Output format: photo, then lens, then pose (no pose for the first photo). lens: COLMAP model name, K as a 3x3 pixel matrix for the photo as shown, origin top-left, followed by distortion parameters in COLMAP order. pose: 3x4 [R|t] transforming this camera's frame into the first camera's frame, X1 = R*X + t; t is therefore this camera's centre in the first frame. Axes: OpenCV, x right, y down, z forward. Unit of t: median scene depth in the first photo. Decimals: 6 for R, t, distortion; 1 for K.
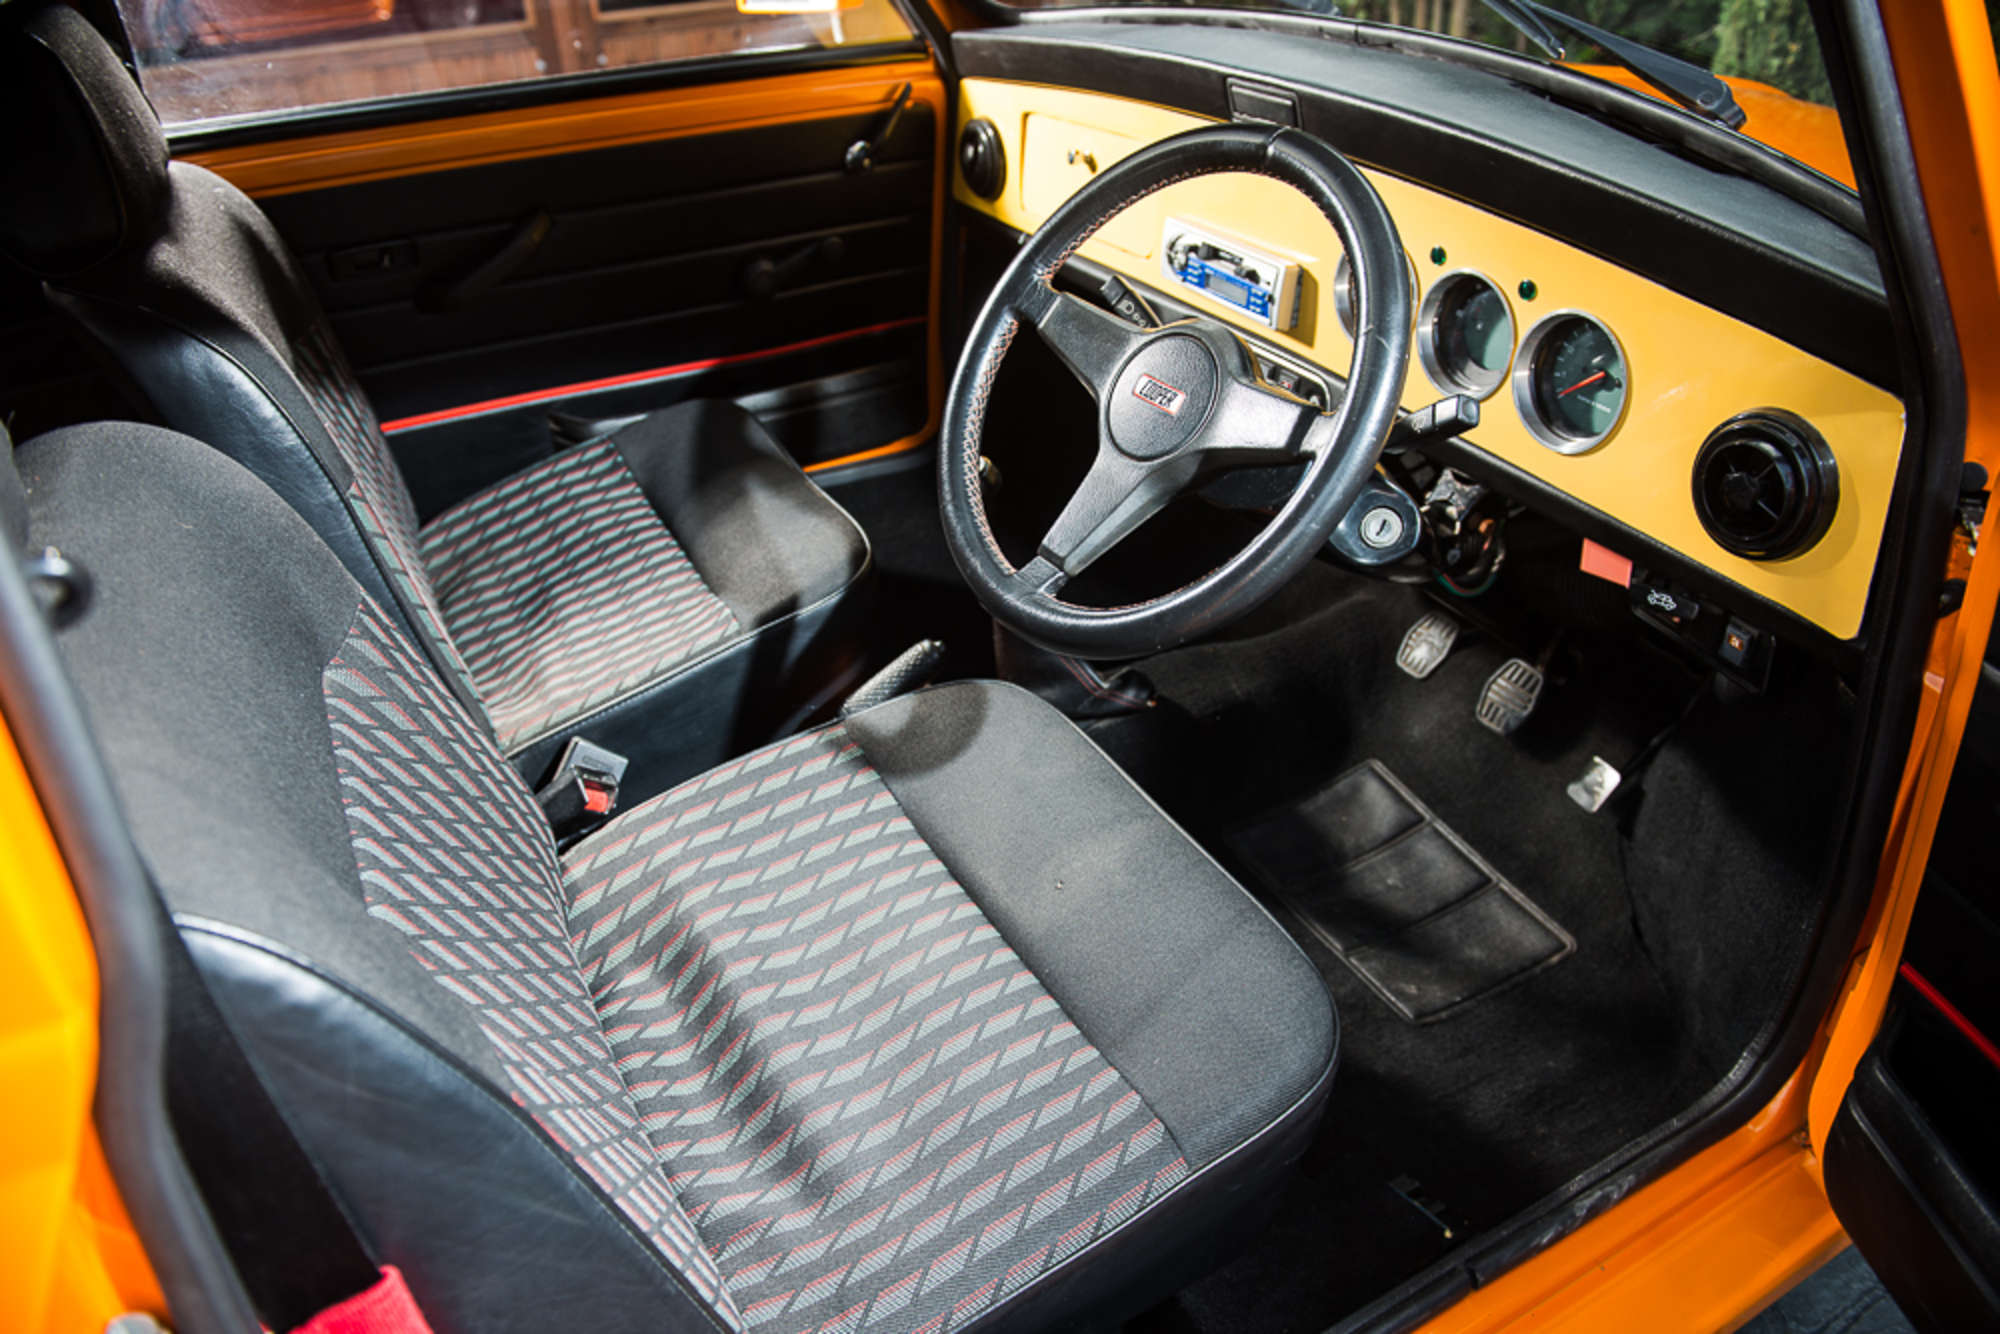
lens RADIAL K [[1331.0, 0, 1000.0], [0, 1331.0, 667.0], [0, 0, 1]] dist [-0.034755, -0.043336]
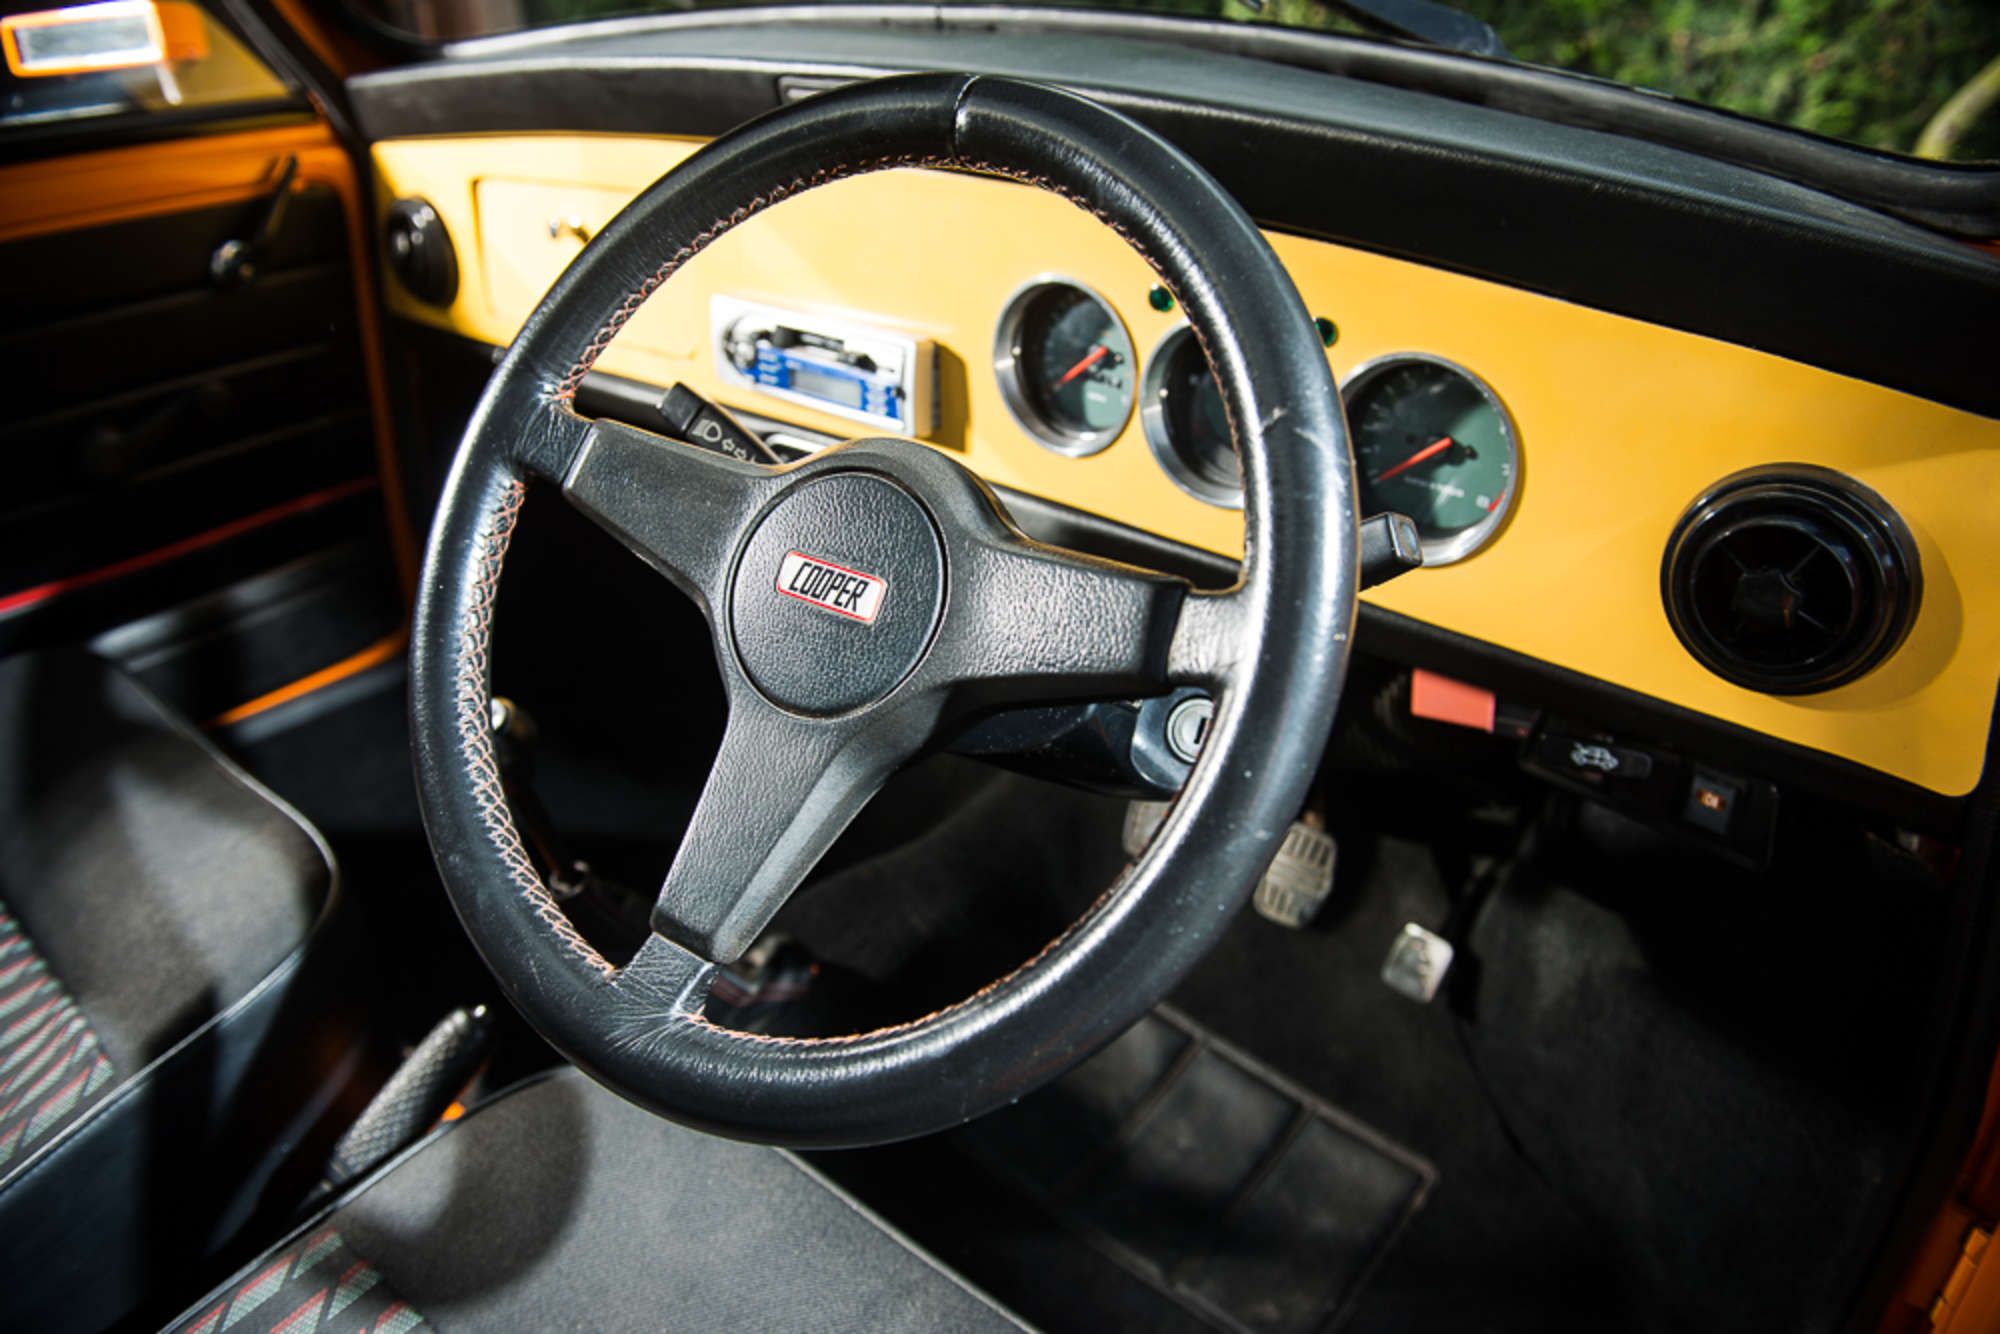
lens RADIAL K [[1331.0, 0, 1000.0], [0, 1331.0, 667.0], [0, 0, 1]] dist [-0.062750, 0.000366]
pose [[0.925795, -0.175865, 0.334627, 0.000266], [0.200416, 0.978893, -0.040018, -0.099264], [-0.320527, 0.104113, 0.941500, 0.346088]]
